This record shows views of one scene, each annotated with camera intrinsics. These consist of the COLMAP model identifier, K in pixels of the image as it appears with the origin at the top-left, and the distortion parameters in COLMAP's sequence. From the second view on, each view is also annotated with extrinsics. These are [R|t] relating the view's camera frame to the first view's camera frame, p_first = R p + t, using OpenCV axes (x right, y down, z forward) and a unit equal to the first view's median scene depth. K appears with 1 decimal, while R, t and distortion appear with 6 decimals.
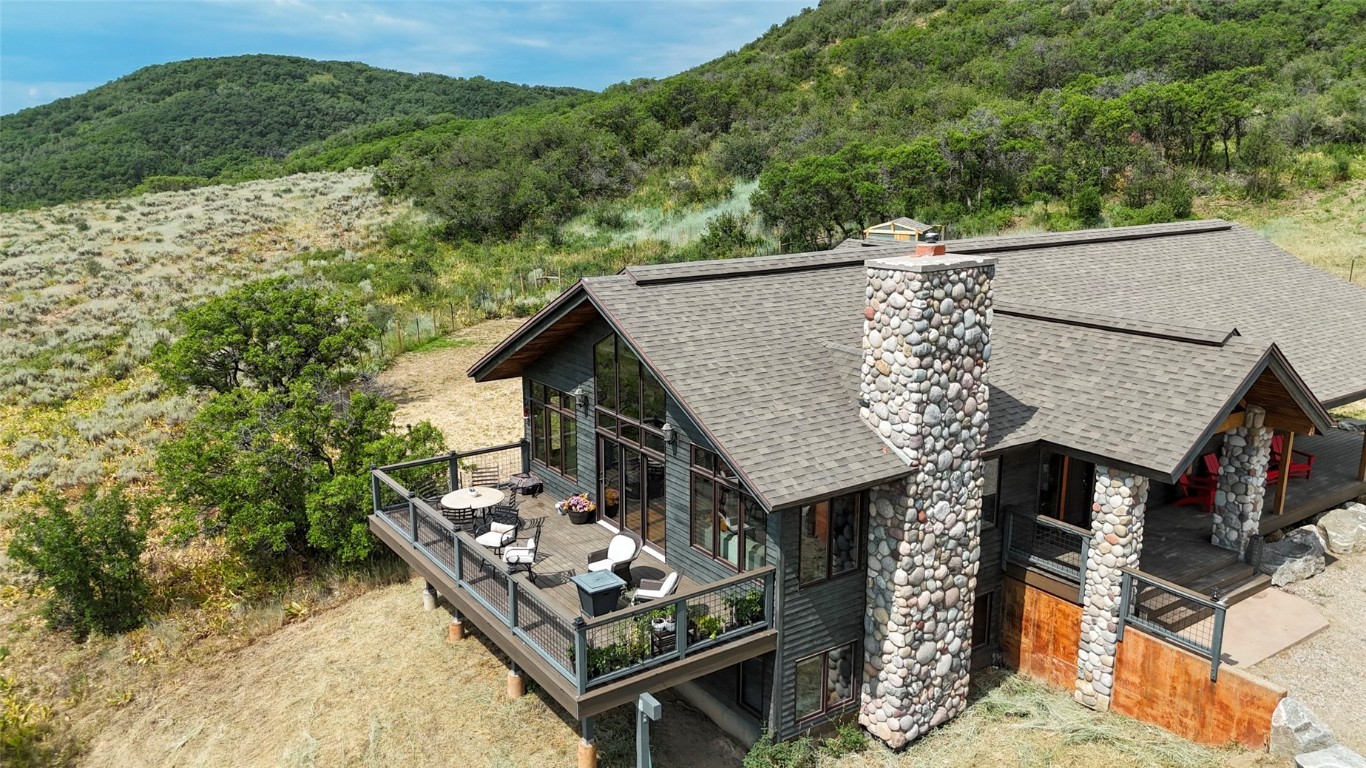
lens RADIAL K [[1004.7, 0, 681.8], [0, 1004.7, 392.5], [0, 0, 1]] dist [0.093701, -0.104393]
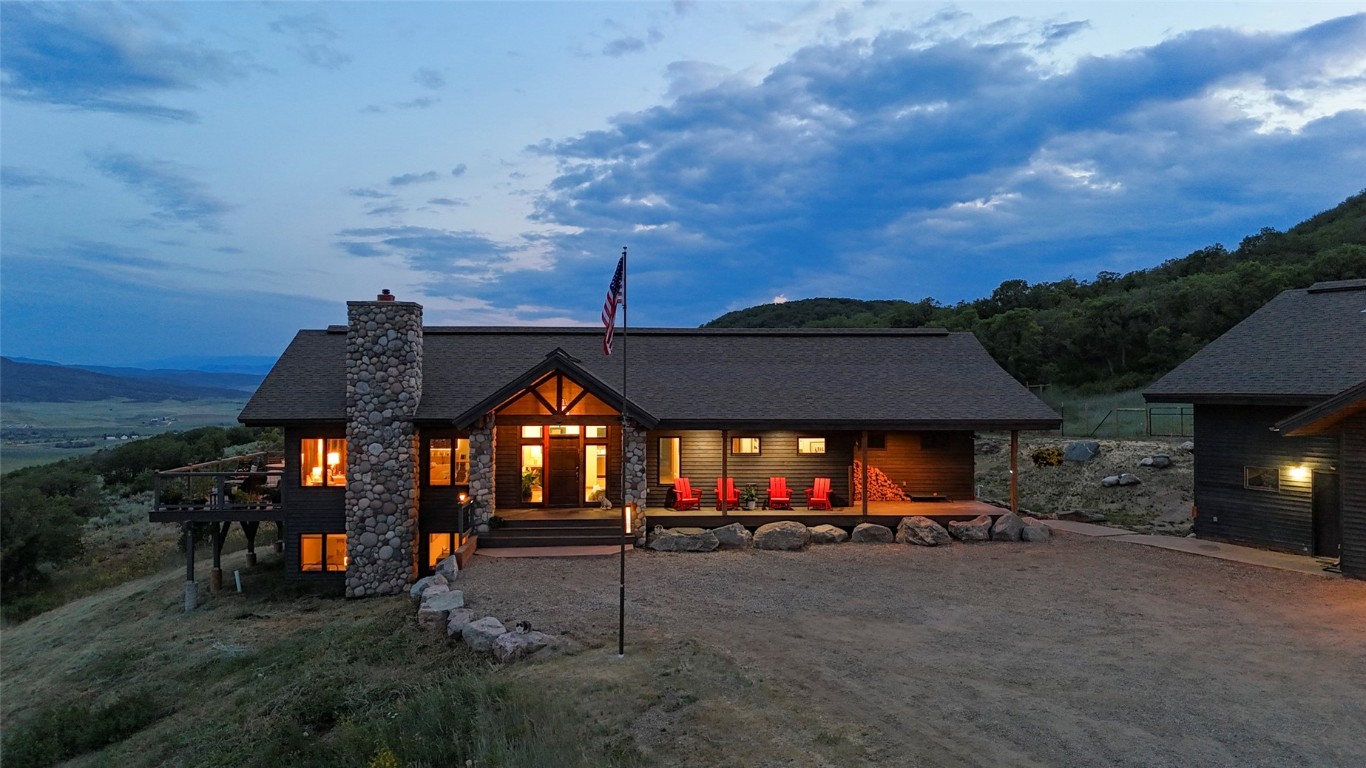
lens RADIAL K [[1004.7, 0, 681.8], [0, 1004.7, 392.5], [0, 0, 1]] dist [0.093701, -0.104393]
pose [[0.854726, 0.008183, -0.519015, 0.892713], [-0.124239, 0.974039, -0.189243, 0.160161], [0.503993, 0.226233, 0.833553, -0.094410]]
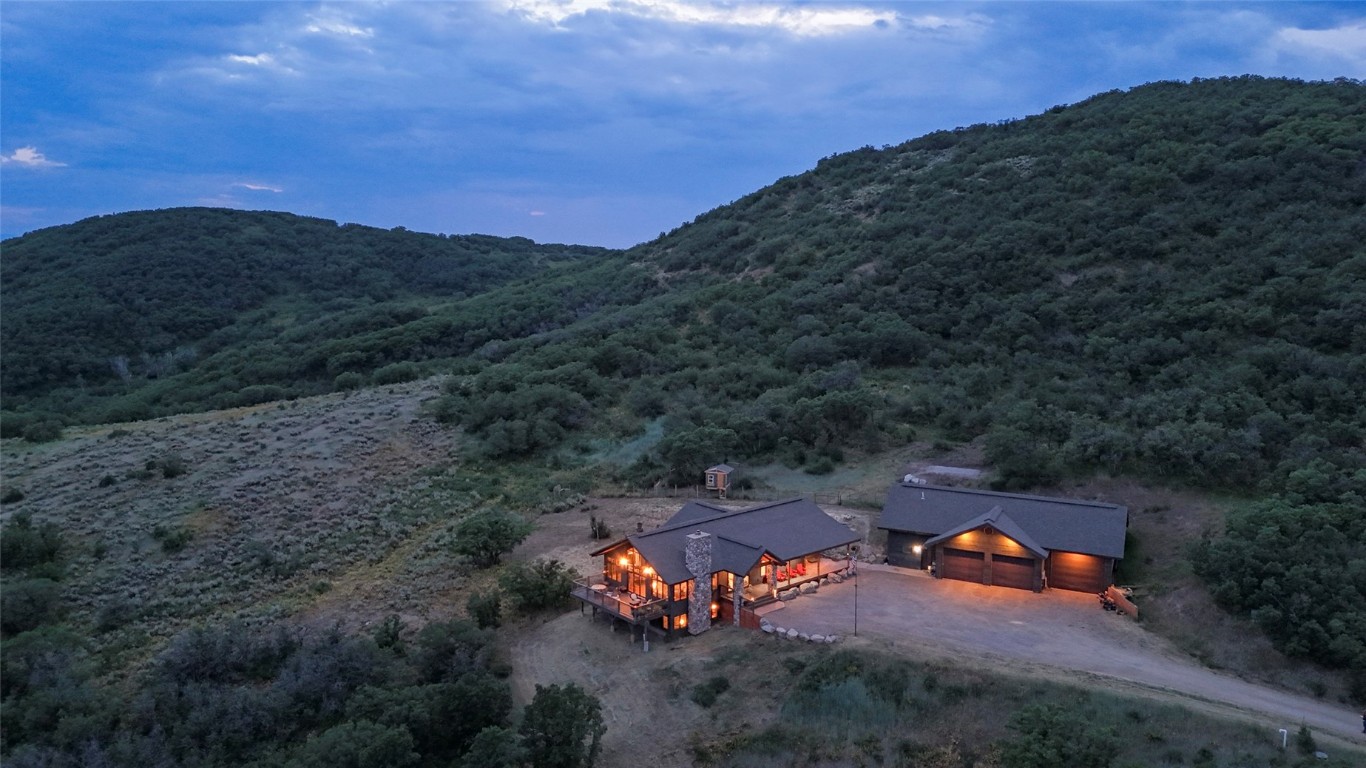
lens RADIAL K [[1004.7, 0, 681.8], [0, 1004.7, 392.5], [0, 0, 1]] dist [0.093701, -0.104393]
pose [[0.994335, -0.012931, 0.105498, -0.205505], [0.023522, 0.994731, -0.099780, -0.194228], [-0.103652, 0.101697, 0.989401, -2.314023]]
